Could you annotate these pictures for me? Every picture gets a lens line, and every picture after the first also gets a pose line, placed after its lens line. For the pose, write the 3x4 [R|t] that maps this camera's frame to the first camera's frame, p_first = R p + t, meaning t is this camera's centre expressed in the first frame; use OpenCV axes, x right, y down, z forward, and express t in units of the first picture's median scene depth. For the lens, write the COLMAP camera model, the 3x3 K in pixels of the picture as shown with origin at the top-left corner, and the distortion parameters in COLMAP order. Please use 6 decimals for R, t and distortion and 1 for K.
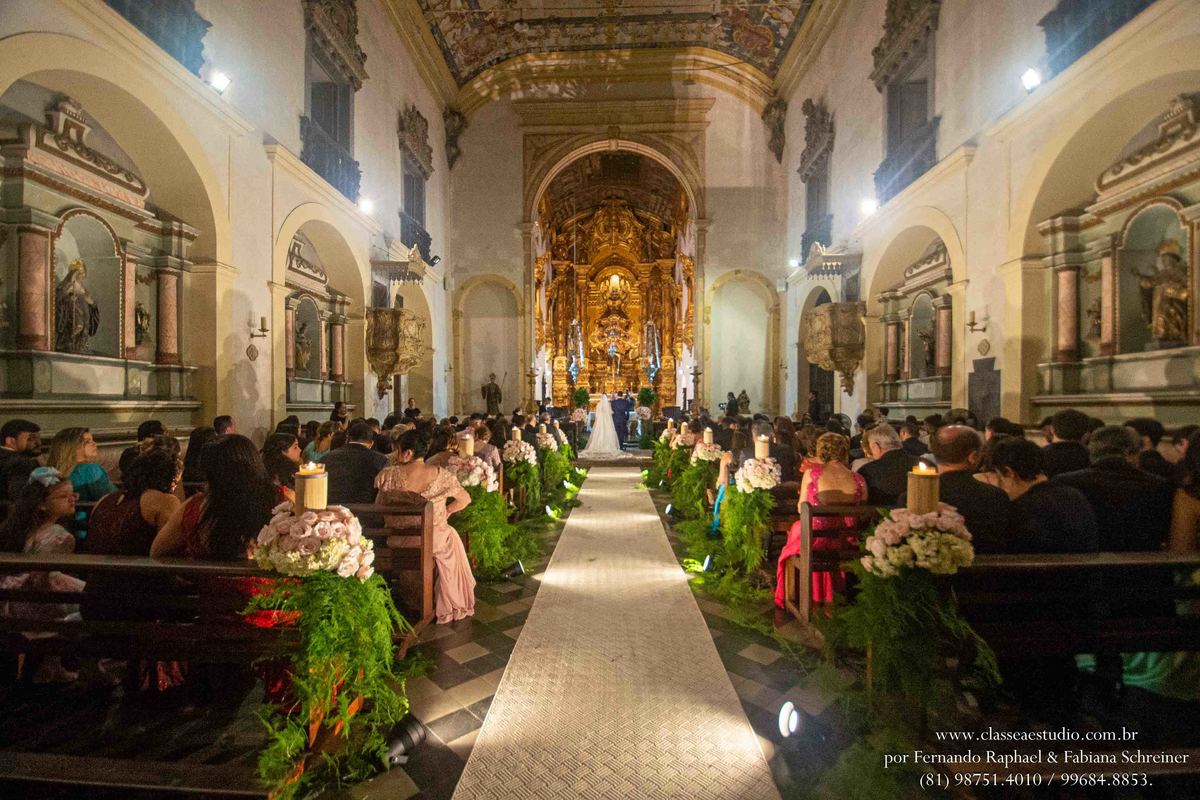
lens RADIAL K [[516.6, 0, 597.4], [0, 516.6, 411.4], [0, 0, 1]] dist [-0.008542, -0.000310]
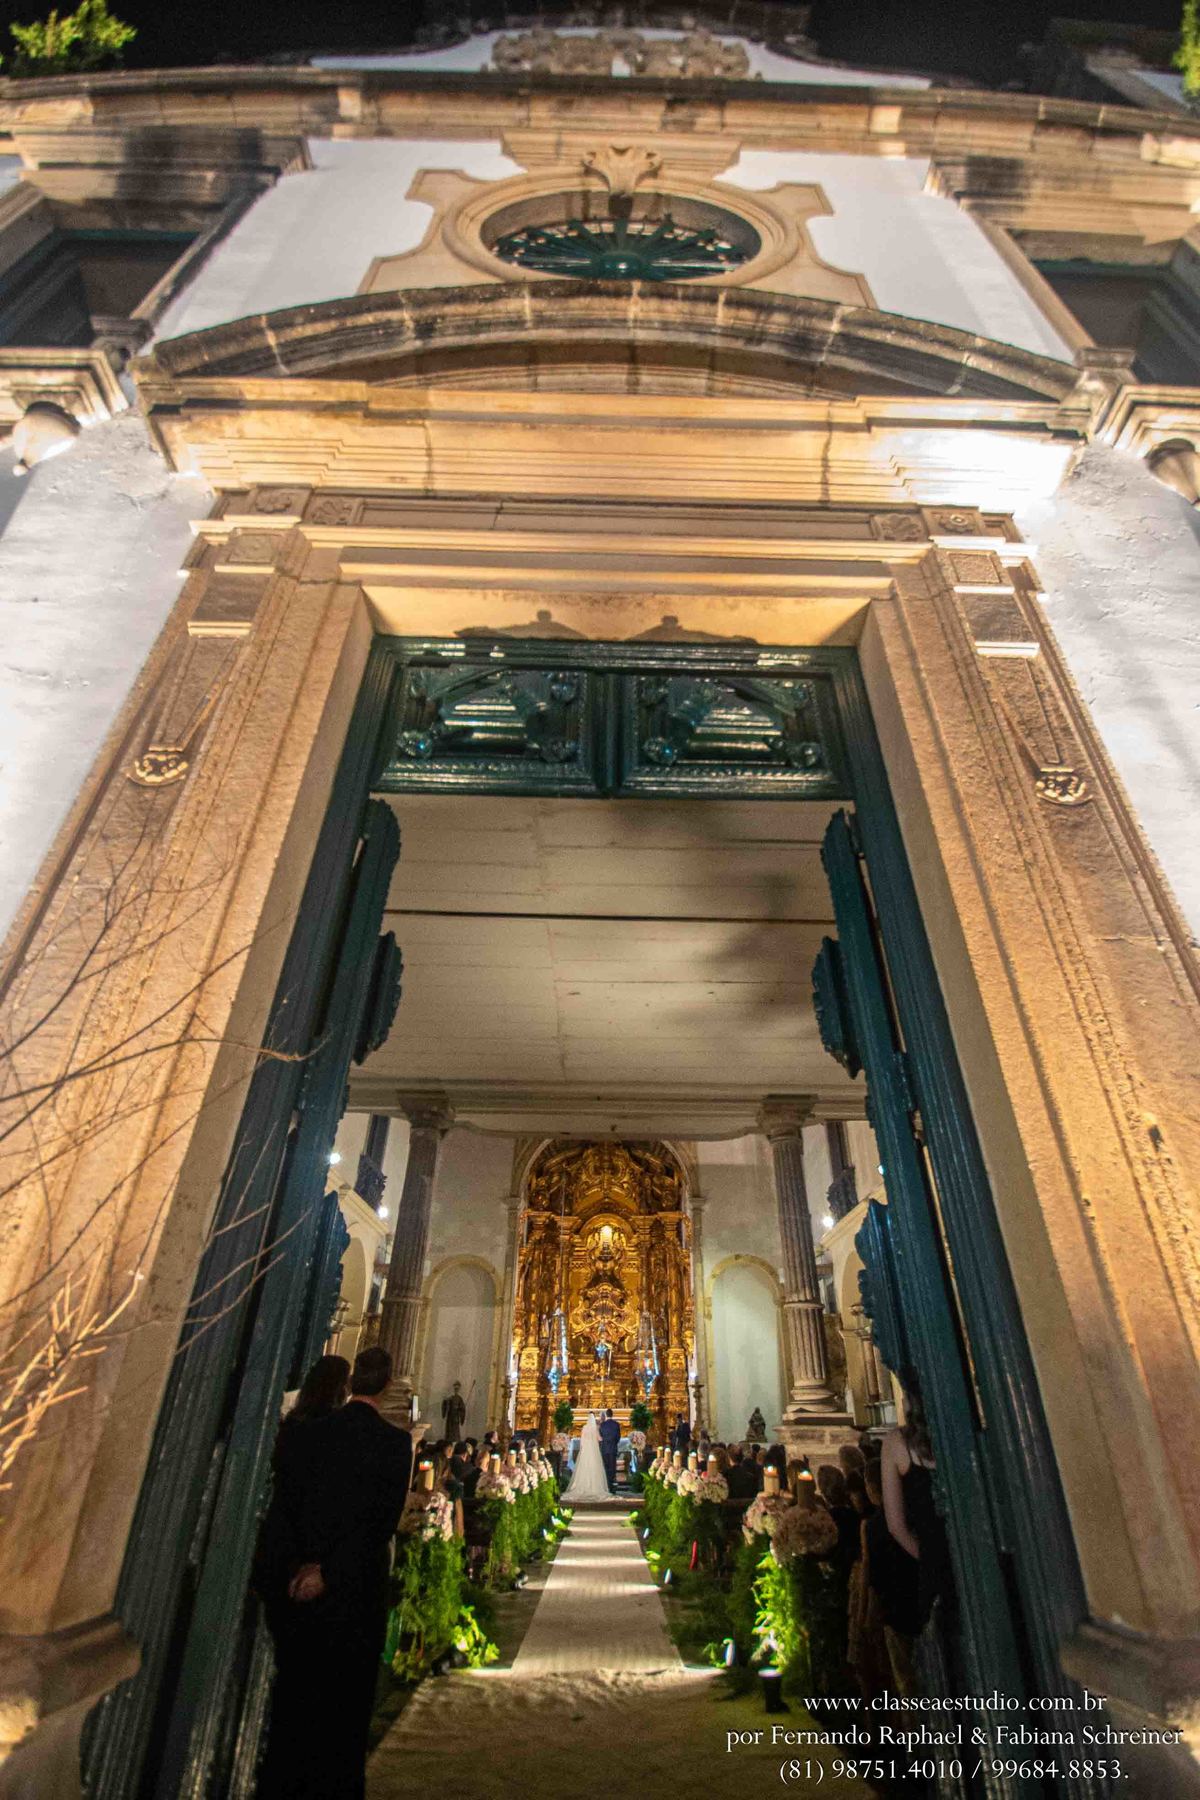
lens RADIAL K [[779.8, 0, 618.2], [0, 779.8, 906.4], [0, 0, 1]] dist [0.000204, -0.001094]
pose [[0.998794, 0.031994, 0.037241, -0.015739], [-0.005345, 0.824866, -0.565303, 0.004085], [-0.048805, 0.564422, 0.824042, -0.499316]]
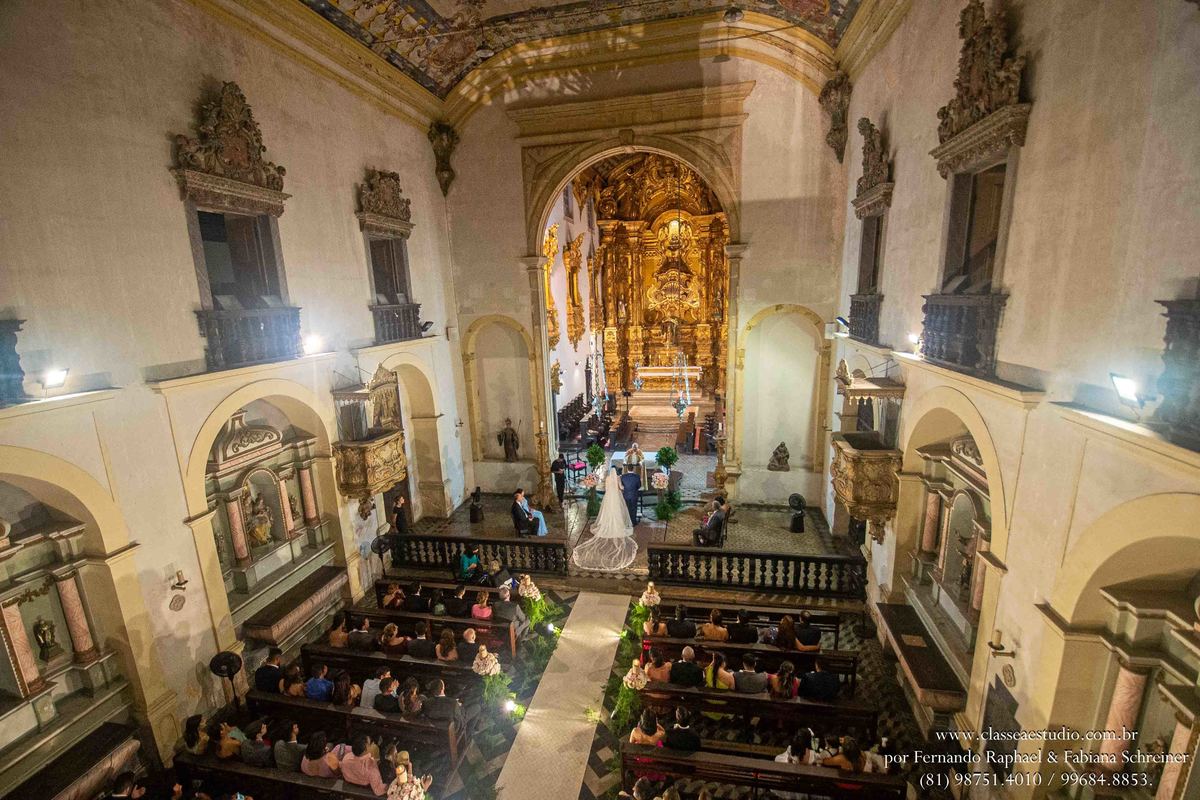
lens RADIAL K [[519.9, 0, 600.0], [0, 519.9, 400.0], [0, 0, 1]] dist [0.000204, -0.001094]
pose [[0.984798, -0.000129, -0.173705, 0.132962], [0.034541, 0.980175, 0.195097, -0.295045], [0.170236, -0.198131, 0.965279, 0.115836]]
